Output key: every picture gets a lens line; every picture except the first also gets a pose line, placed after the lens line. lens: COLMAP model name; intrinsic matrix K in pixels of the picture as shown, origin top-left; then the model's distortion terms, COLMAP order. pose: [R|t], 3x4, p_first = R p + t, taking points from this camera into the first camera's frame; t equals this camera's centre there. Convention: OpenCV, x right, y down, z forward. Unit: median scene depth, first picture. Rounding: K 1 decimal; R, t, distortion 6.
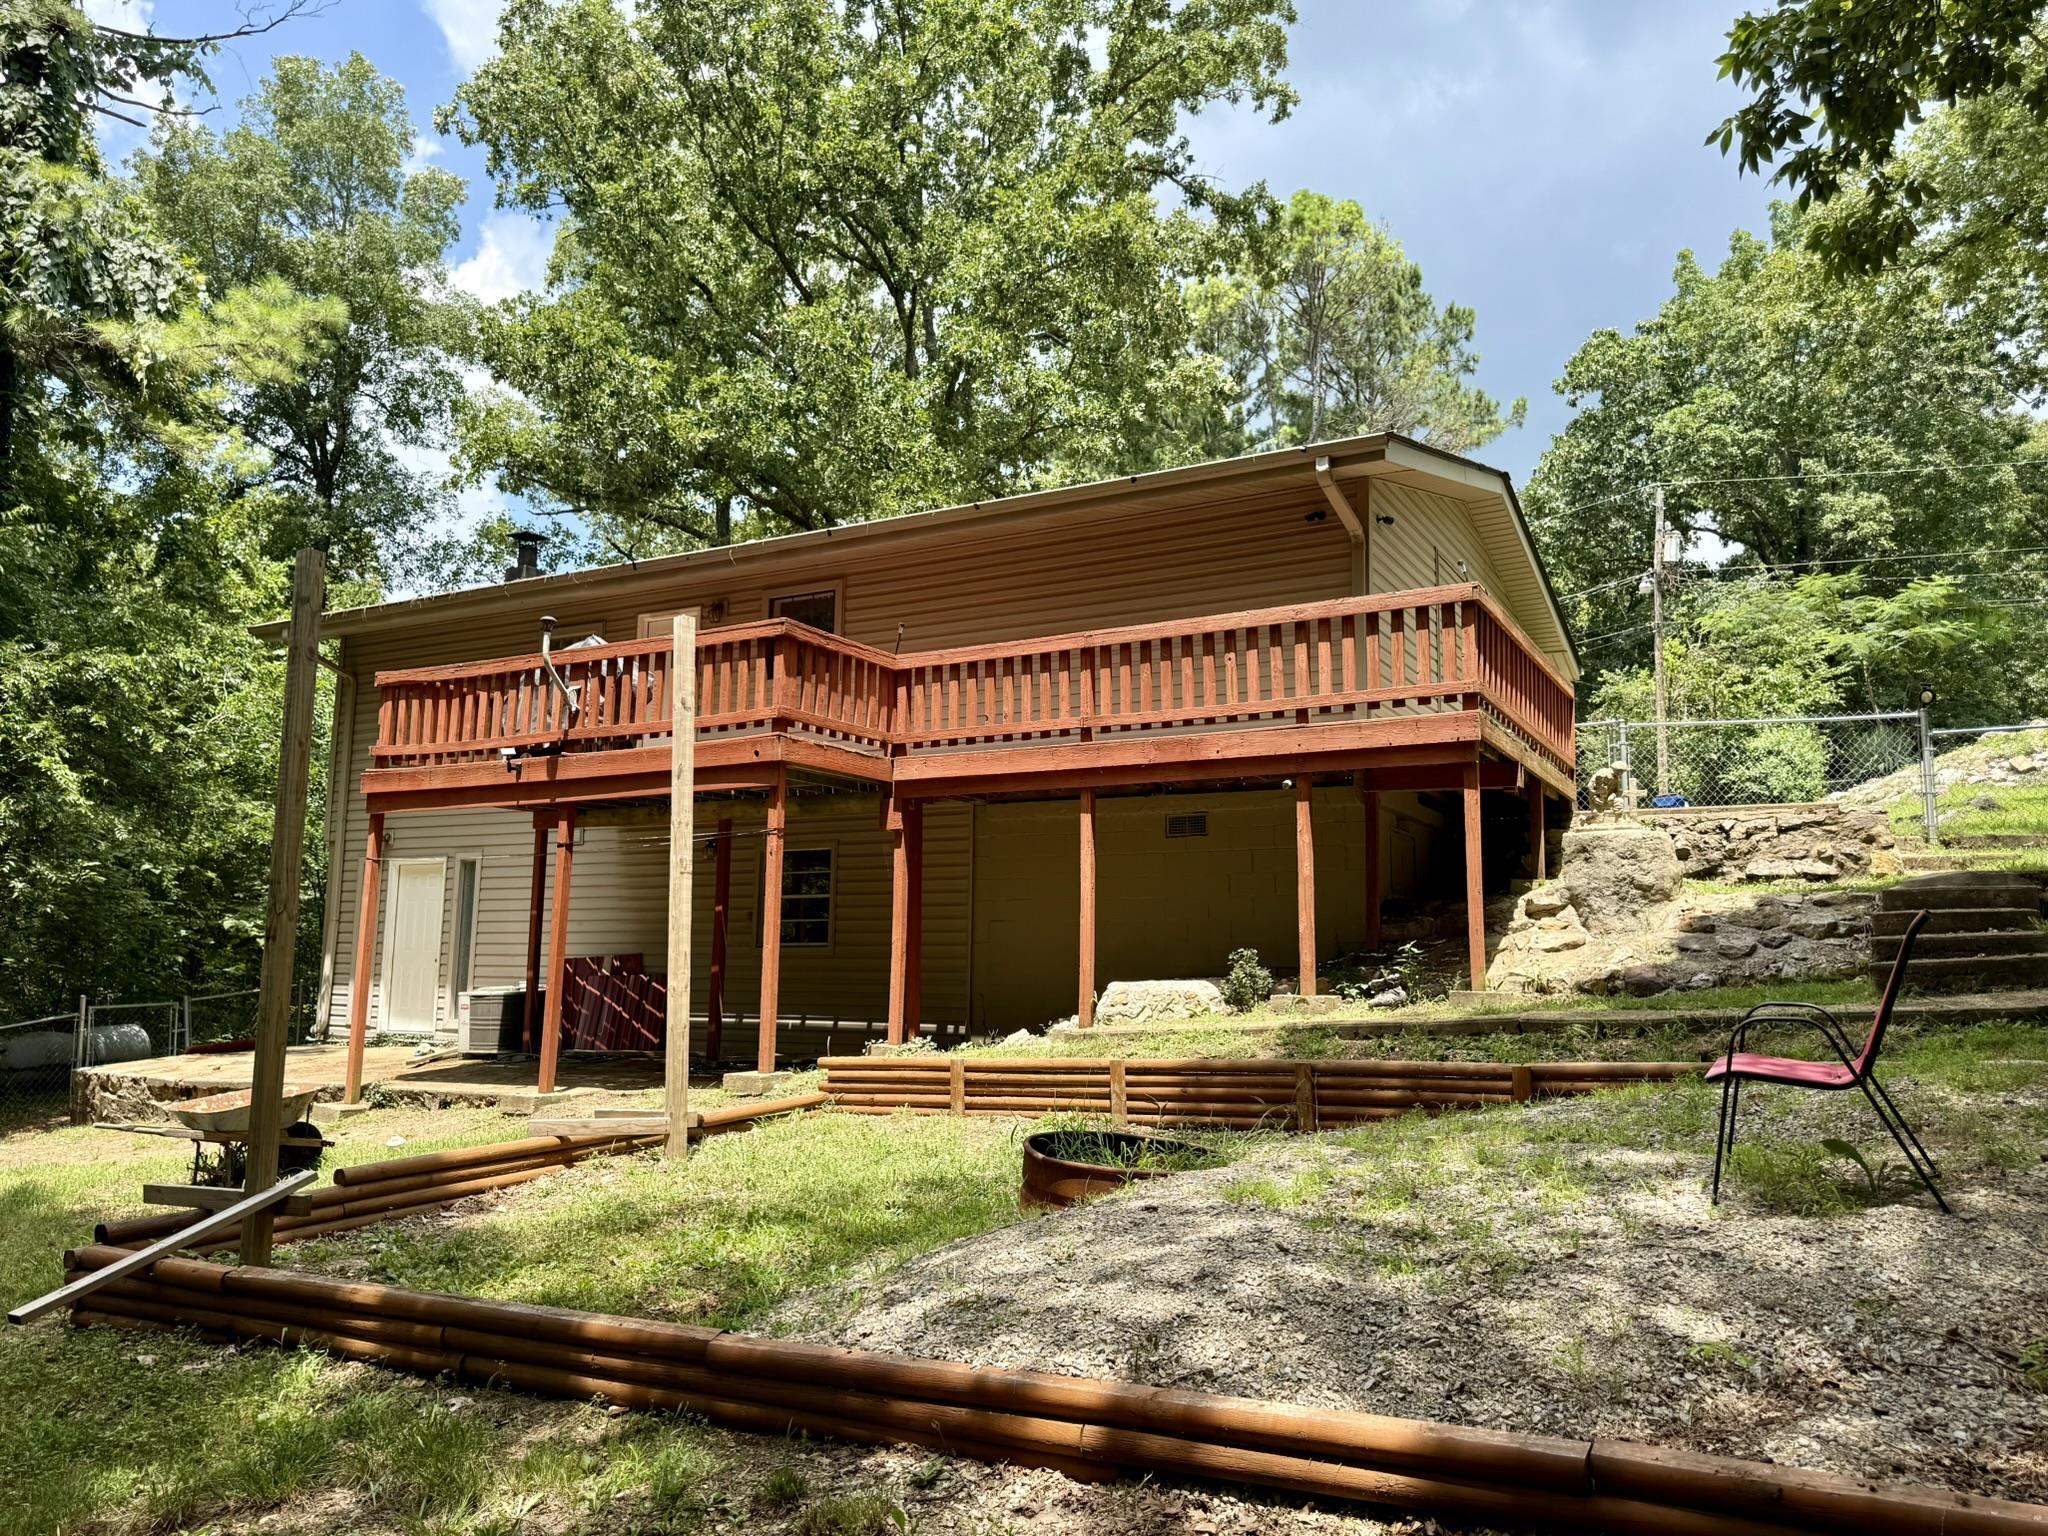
lens RADIAL K [[1435.9, 0, 1024.0], [0, 1435.9, 768.0], [0, 0, 1]] dist [0.058808, -0.000375]
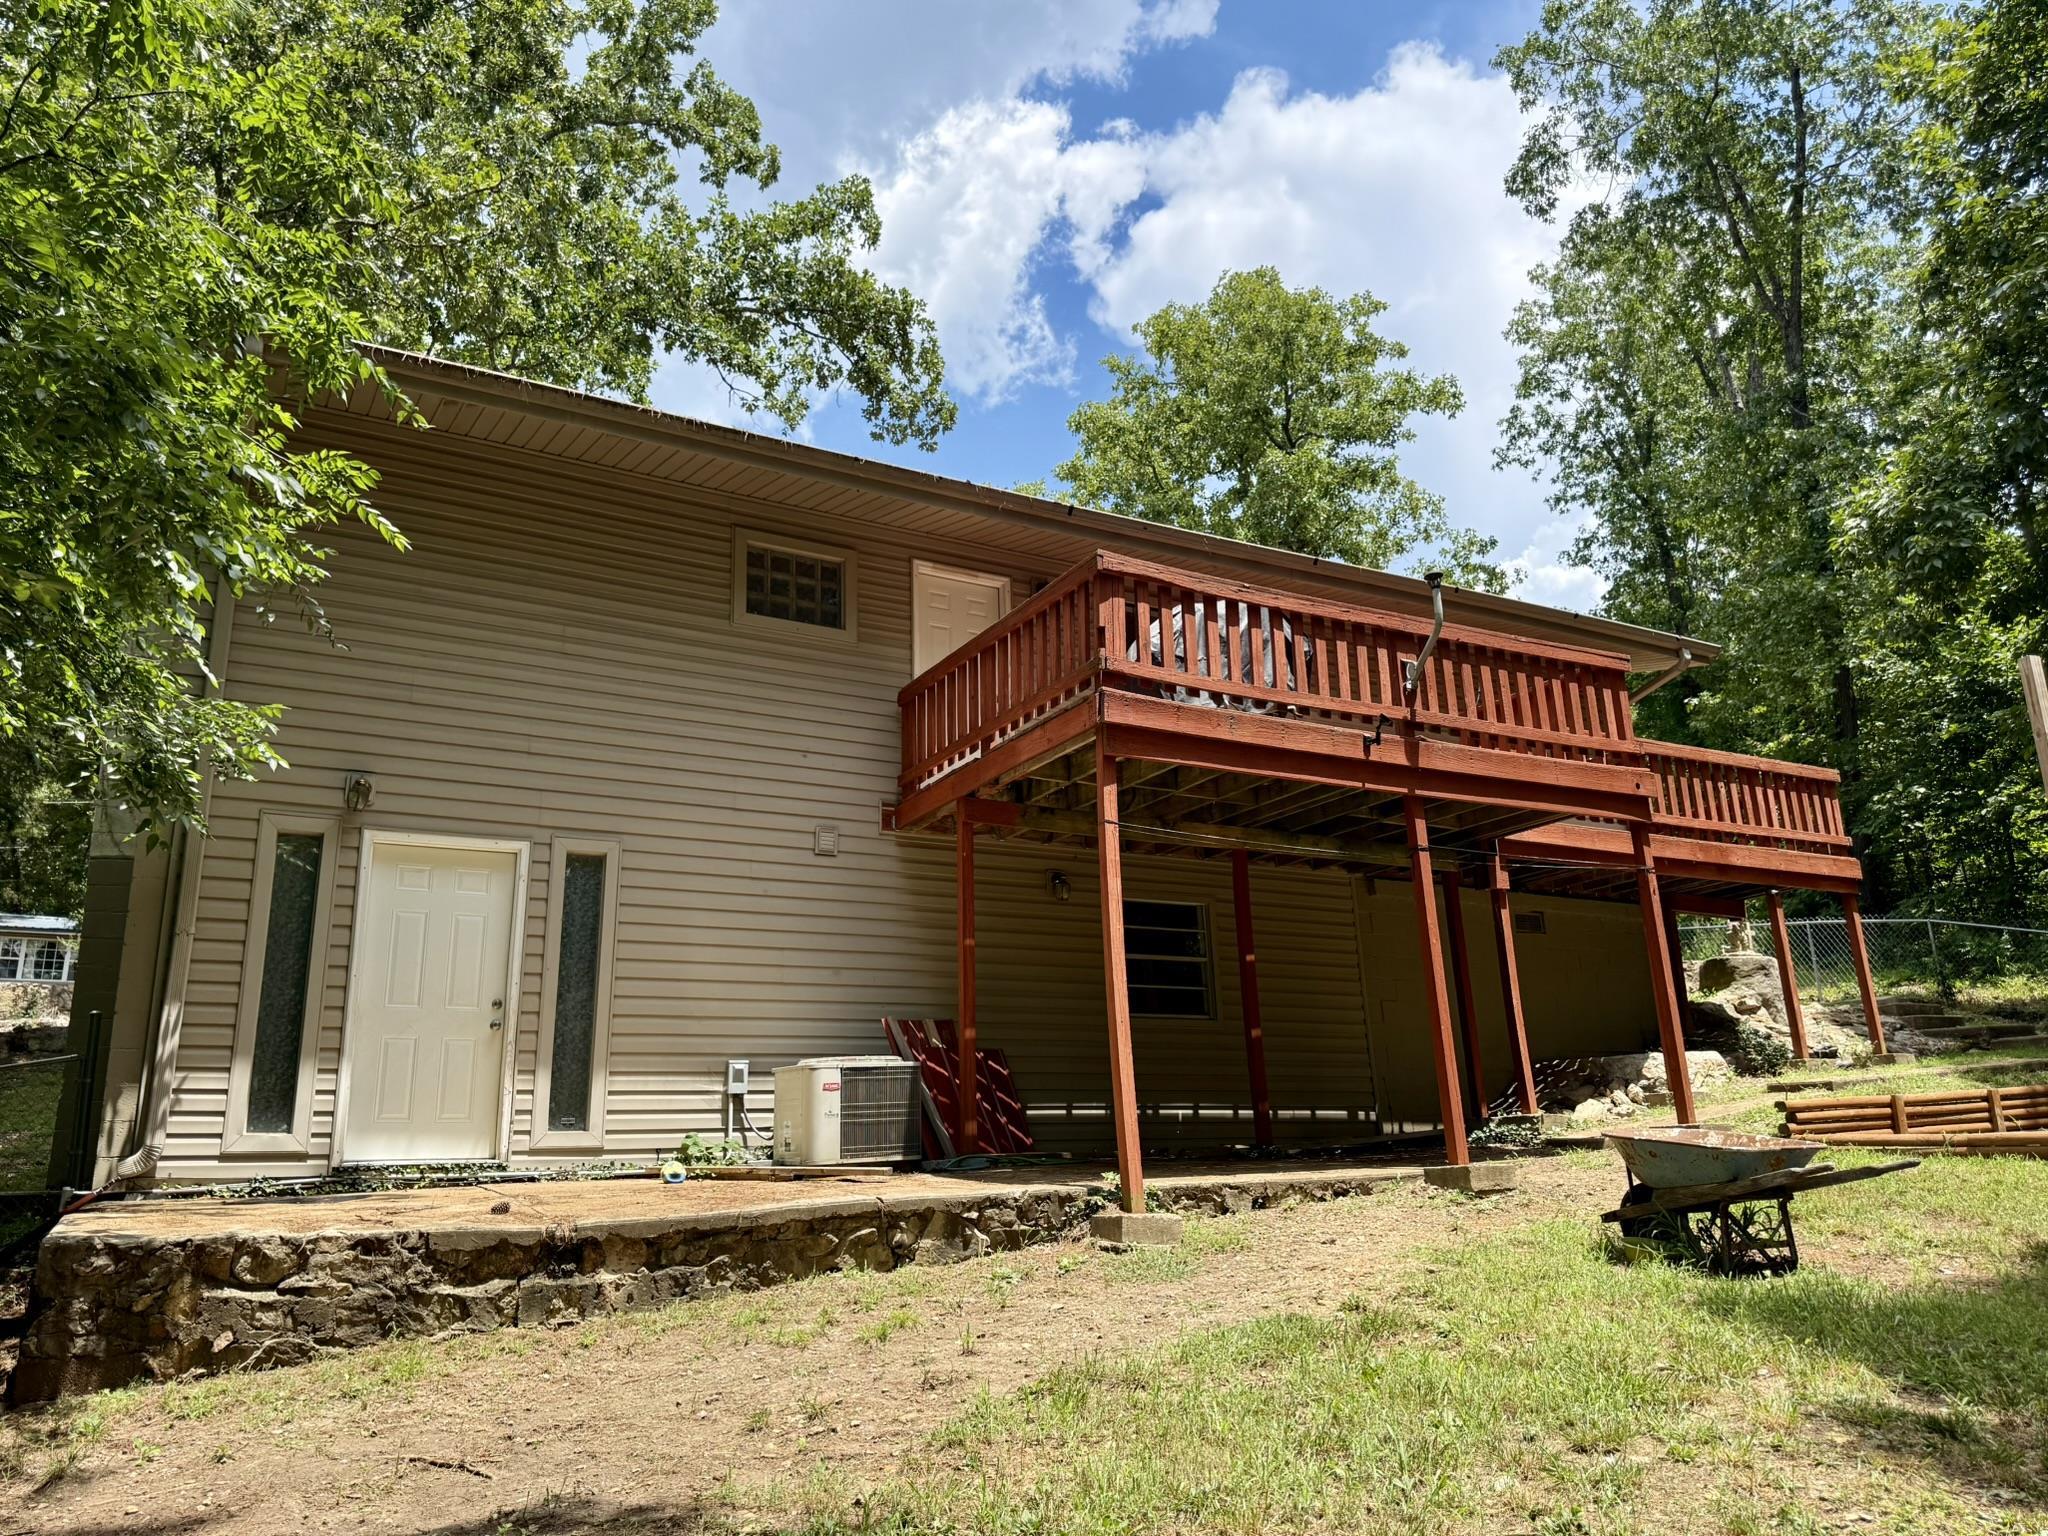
lens RADIAL K [[1435.9, 0, 1024.0], [0, 1435.9, 768.0], [0, 0, 1]] dist [0.058808, -0.000375]
pose [[0.518906, 0.208266, 0.829073, -0.924547], [-0.078538, 0.977380, -0.196365, 0.153881], [-0.851216, 0.036781, 0.523525, 0.646474]]
